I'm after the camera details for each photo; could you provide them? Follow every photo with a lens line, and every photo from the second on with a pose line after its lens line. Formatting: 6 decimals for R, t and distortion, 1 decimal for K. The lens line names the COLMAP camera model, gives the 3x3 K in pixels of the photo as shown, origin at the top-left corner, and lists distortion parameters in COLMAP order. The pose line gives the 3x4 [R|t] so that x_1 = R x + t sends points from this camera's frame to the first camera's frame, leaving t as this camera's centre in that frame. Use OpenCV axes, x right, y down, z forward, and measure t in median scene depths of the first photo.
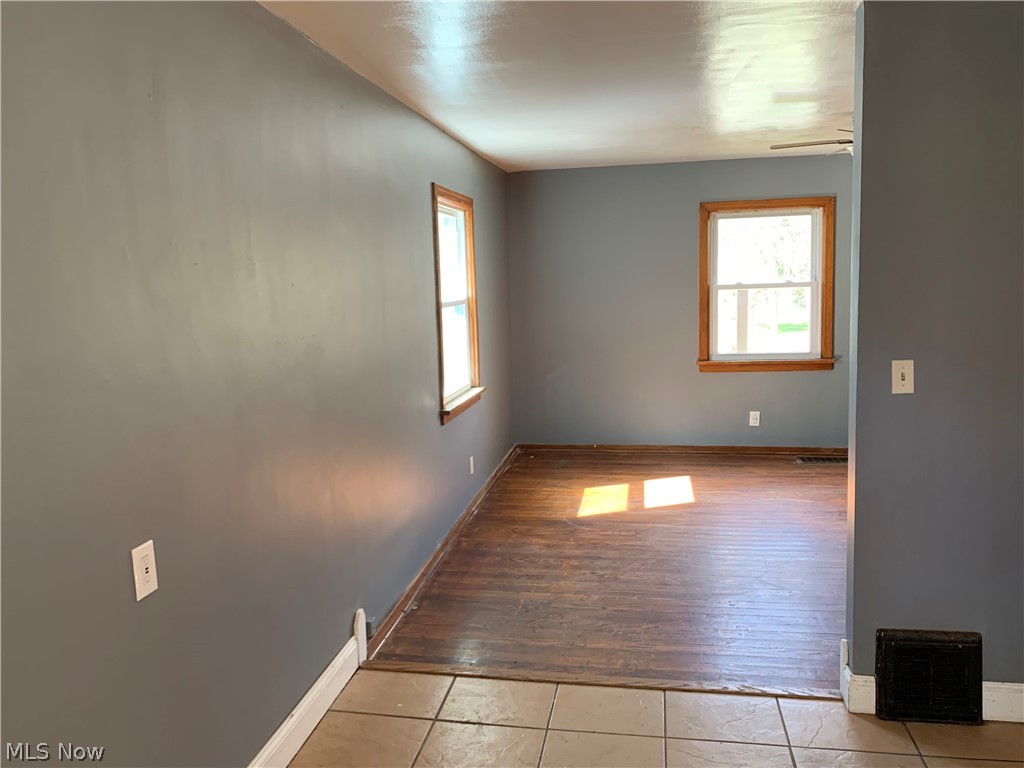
lens RADIAL K [[847.1, 0, 498.3], [0, 847.1, 388.5], [0, 0, 1]] dist [0.003279, 0.005457]
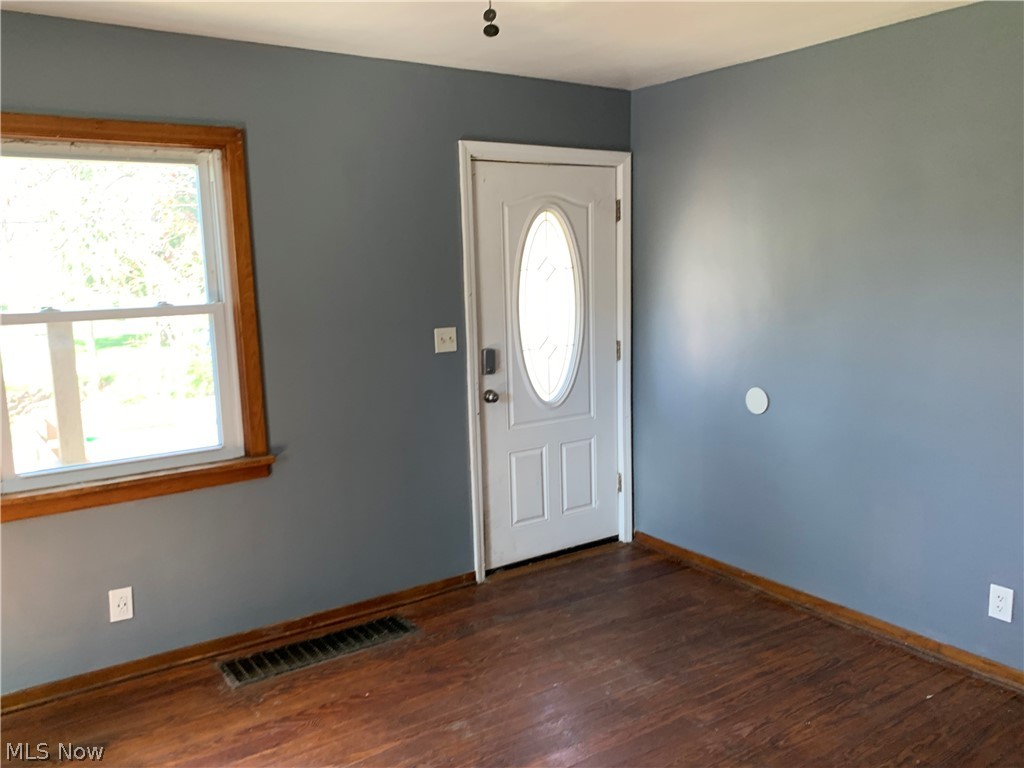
lens RADIAL K [[847.1, 0, 498.3], [0, 847.1, 388.5], [0, 0, 1]] dist [0.003279, 0.005457]
pose [[0.719900, -0.093408, 0.687763, 0.149234], [0.100336, 0.994500, 0.030042, -0.075805], [-0.686787, 0.047380, 0.725313, 0.537241]]
